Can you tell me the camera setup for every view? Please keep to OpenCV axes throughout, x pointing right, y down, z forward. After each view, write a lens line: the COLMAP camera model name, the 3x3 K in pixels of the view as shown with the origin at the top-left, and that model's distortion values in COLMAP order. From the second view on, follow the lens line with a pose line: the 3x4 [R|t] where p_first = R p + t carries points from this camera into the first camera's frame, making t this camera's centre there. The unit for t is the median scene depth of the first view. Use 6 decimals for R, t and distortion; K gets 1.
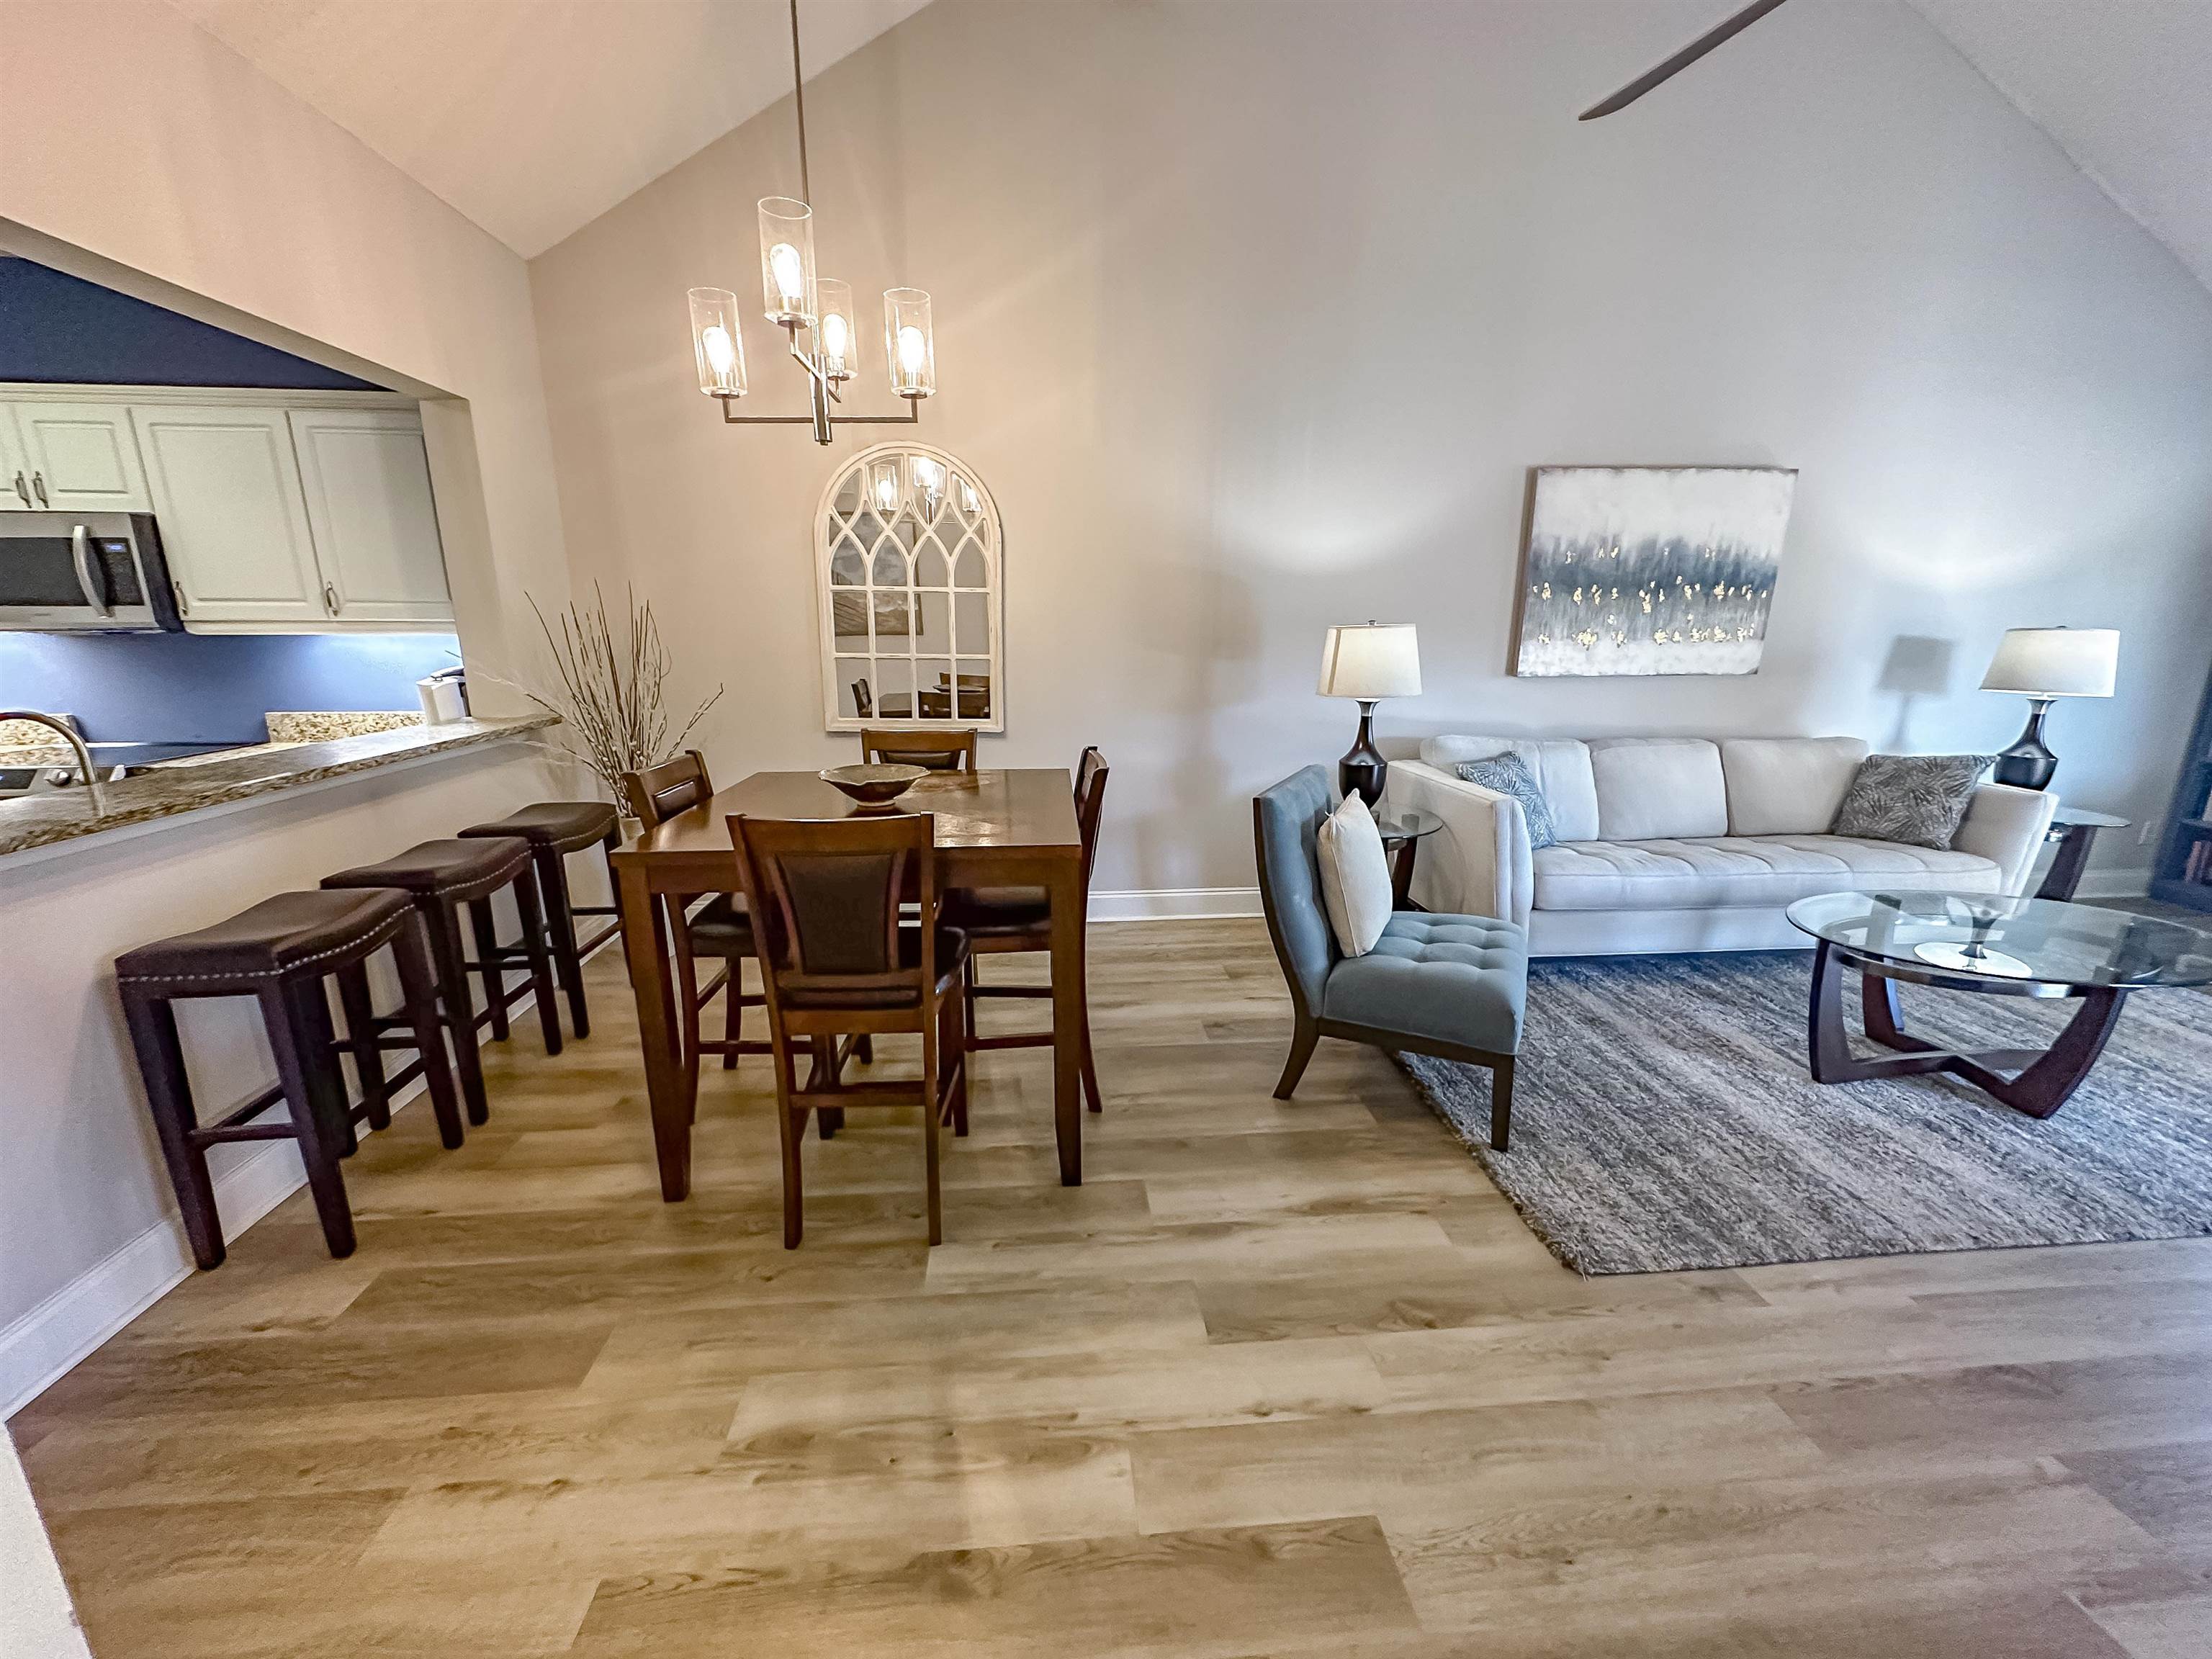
lens RADIAL K [[880.7, 0, 1102.1], [0, 880.7, 832.8], [0, 0, 1]] dist [-0.002815, 0.000783]
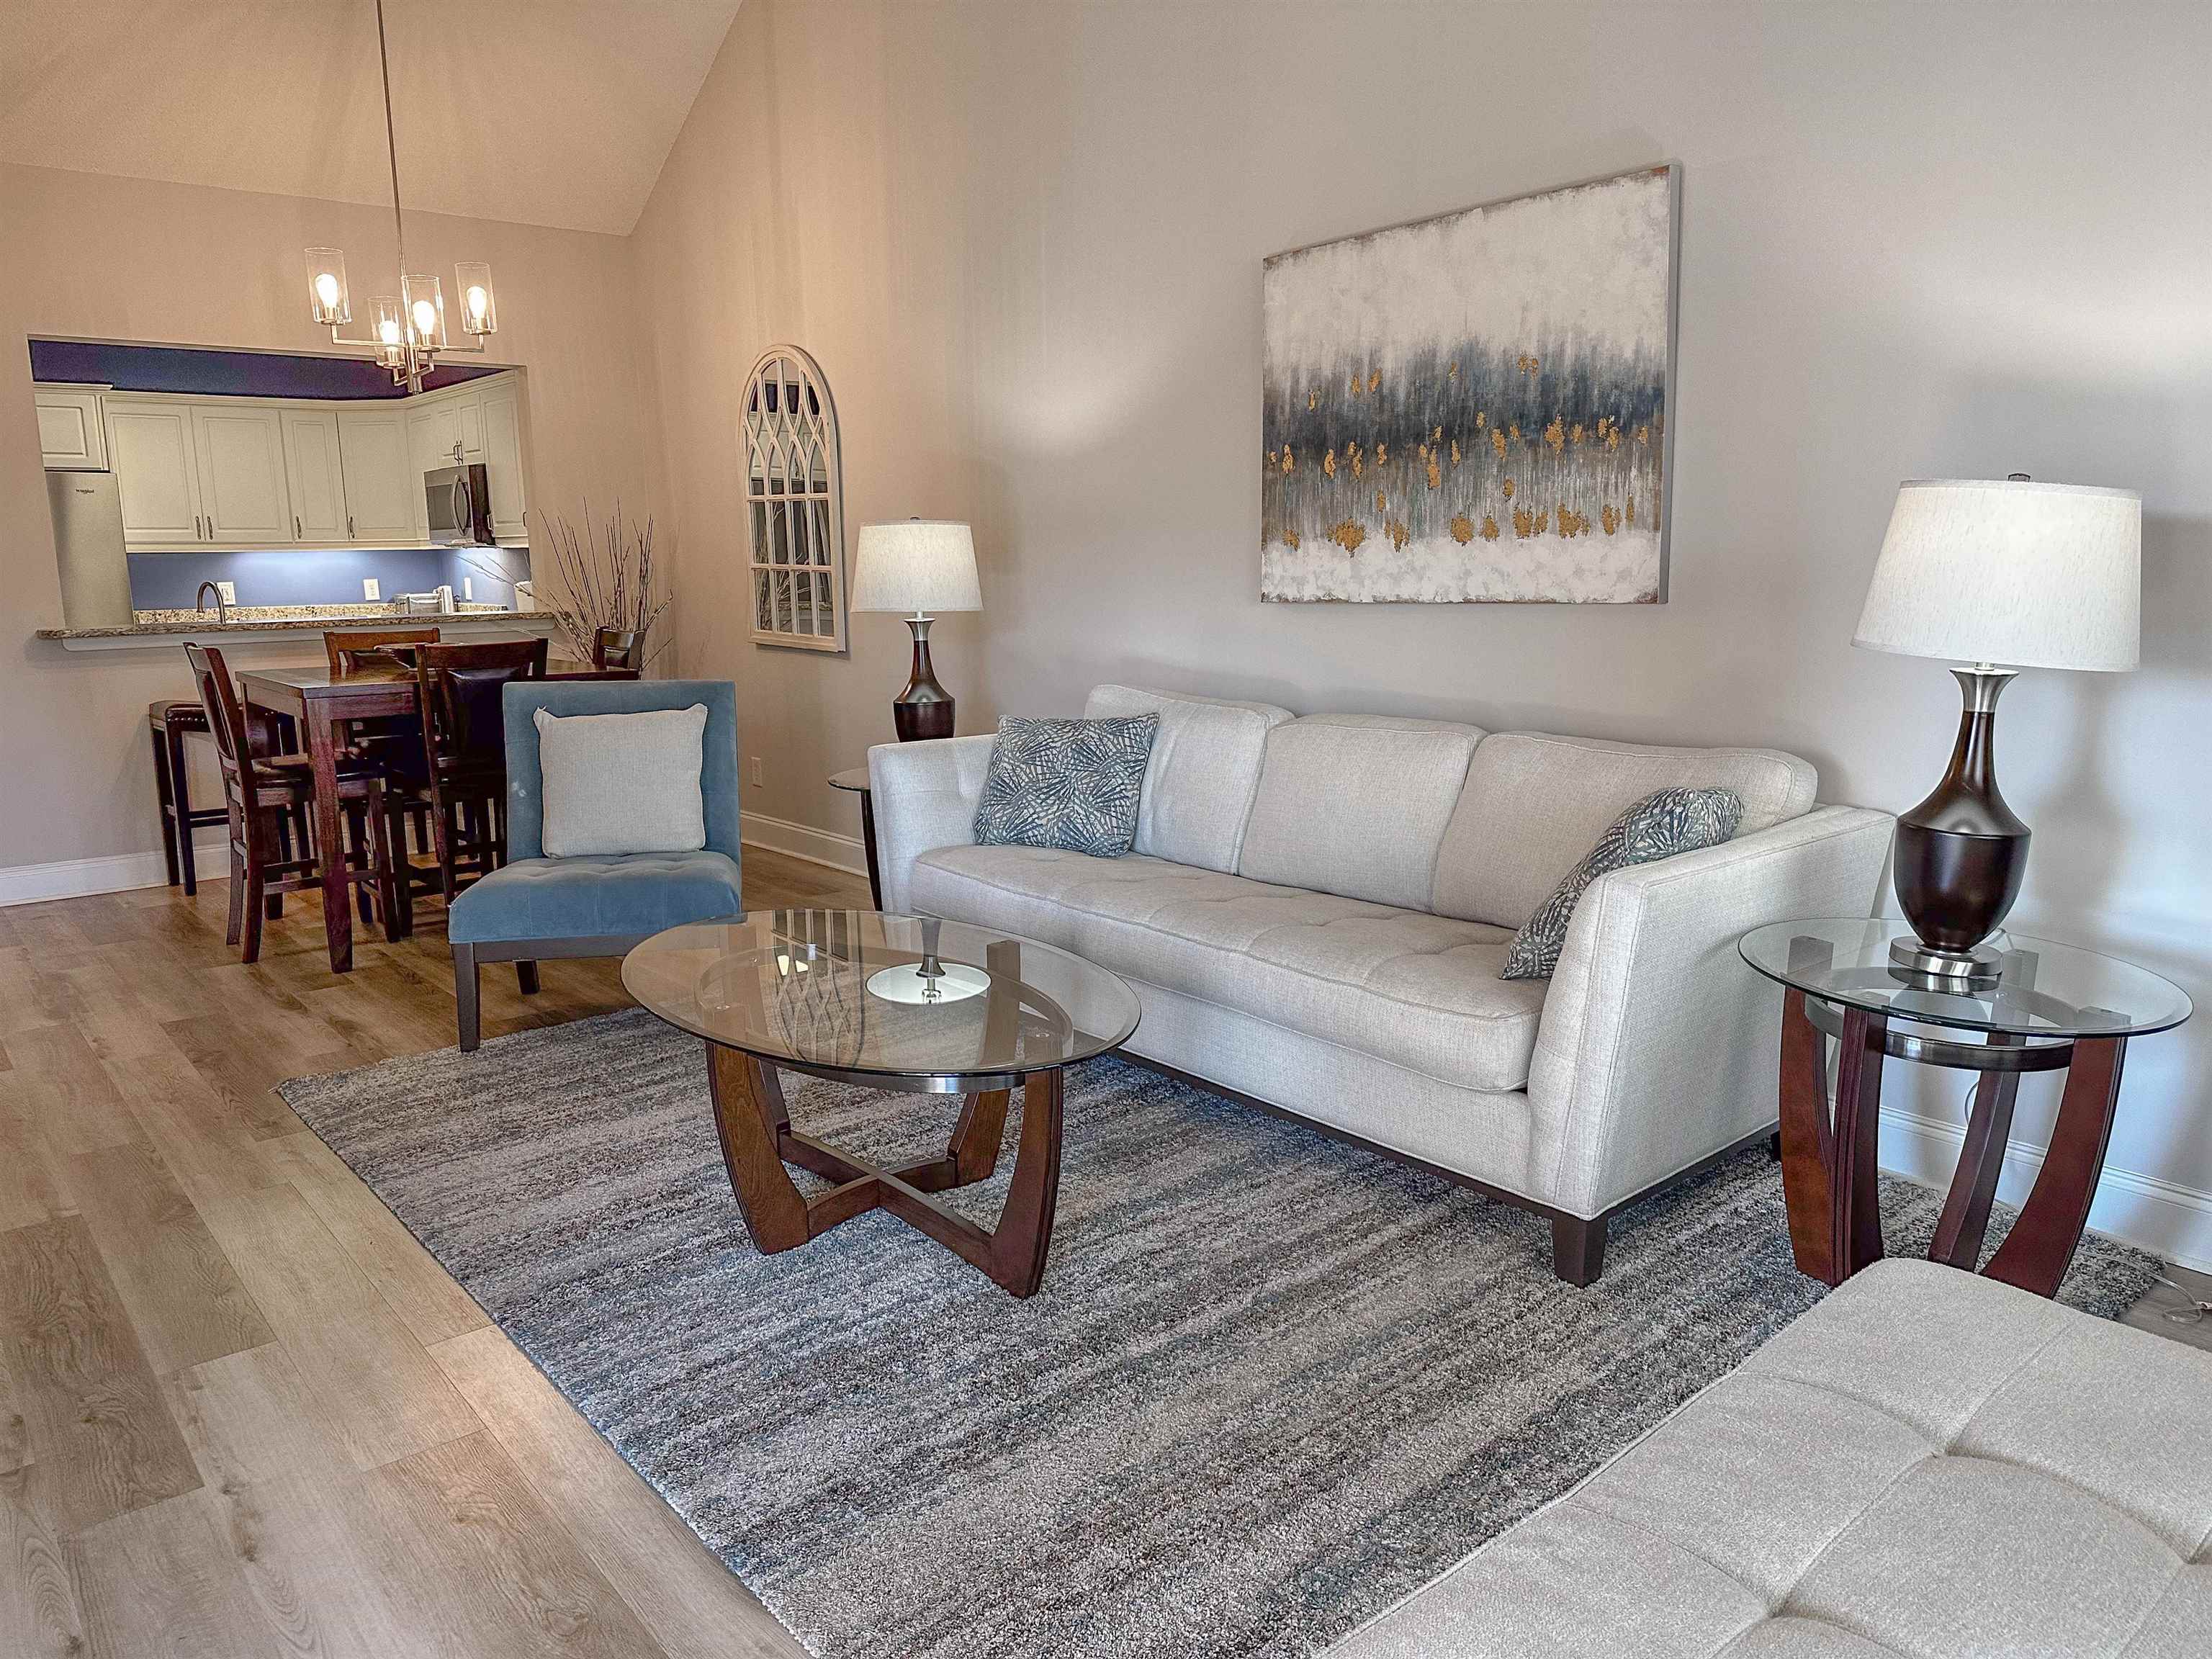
lens RADIAL K [[1544.2, 0, 1097.4], [0, 1544.2, 839.9], [0, 0, 1]] dist [0.059573, -0.073744]
pose [[0.570389, 0.141077, -0.809168, 1.661013], [-0.180043, 0.982656, 0.044410, -0.053782], [0.801399, 0.120354, 0.585896, 0.388103]]
